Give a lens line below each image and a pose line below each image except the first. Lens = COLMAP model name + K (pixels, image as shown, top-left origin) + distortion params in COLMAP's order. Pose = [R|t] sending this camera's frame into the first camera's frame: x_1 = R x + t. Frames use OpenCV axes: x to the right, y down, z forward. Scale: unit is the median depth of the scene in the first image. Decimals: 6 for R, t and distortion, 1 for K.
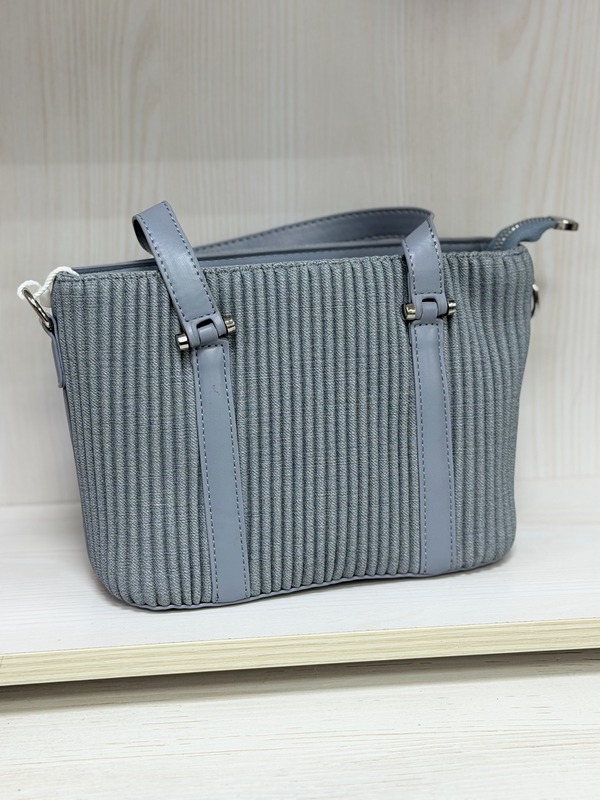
lens RADIAL K [[1490.3, 0, 295.5], [0, 1490.3, 396.6], [0, 0, 1]] dist [0.139654, 0.000000]
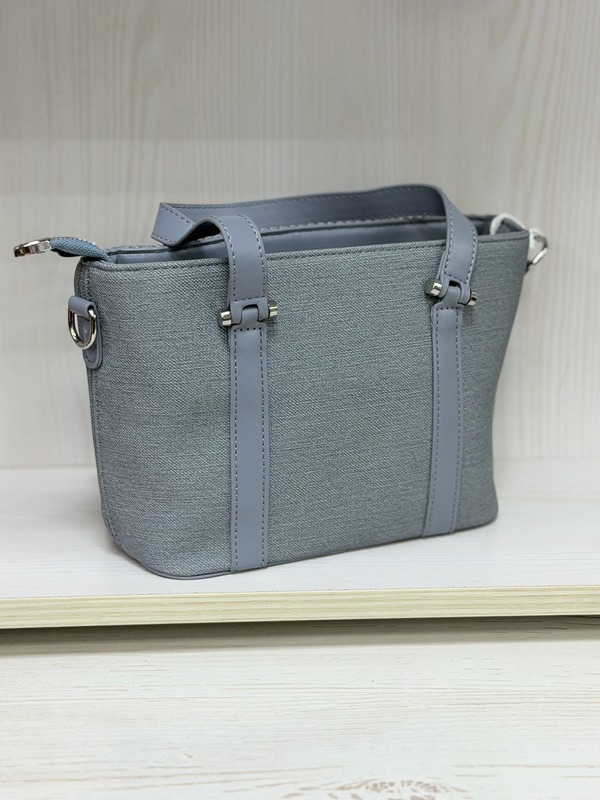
lens RADIAL K [[1490.3, 0, 304.9], [0, 1490.3, 402.6], [0, 0, 1]] dist [0.139654, 0.000000]
pose [[0.998170, 0.028221, -0.053485, 0.083358], [-0.028270, 0.999600, -0.000158, 0.026269], [0.053459, 0.001670, 0.998569, -0.040144]]
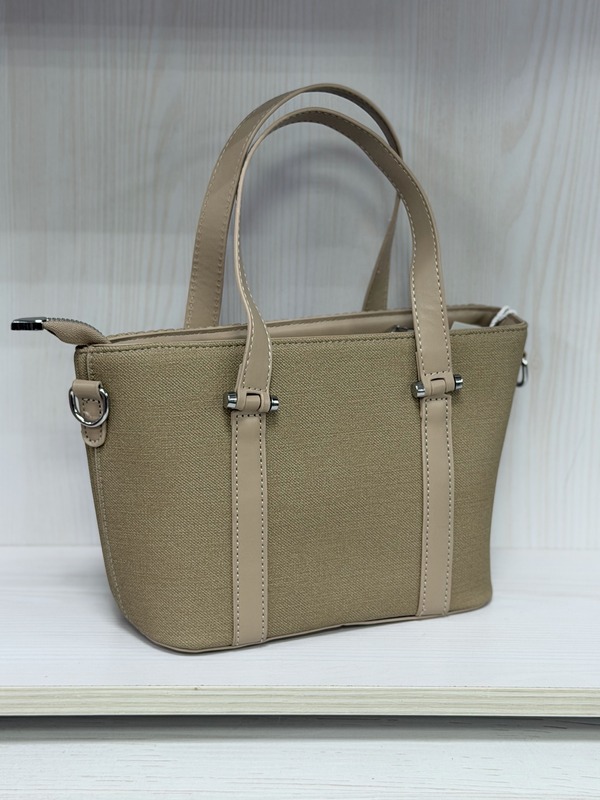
lens RADIAL K [[1490.3, 0, 294.6], [0, 1490.3, 402.1], [0, 0, 1]] dist [0.139654, 0.000000]
pose [[0.995861, 0.050066, -0.075850, 0.091965], [-0.051723, 0.998461, -0.020030, -0.022593], [0.074731, 0.023870, 0.996918, -0.070046]]
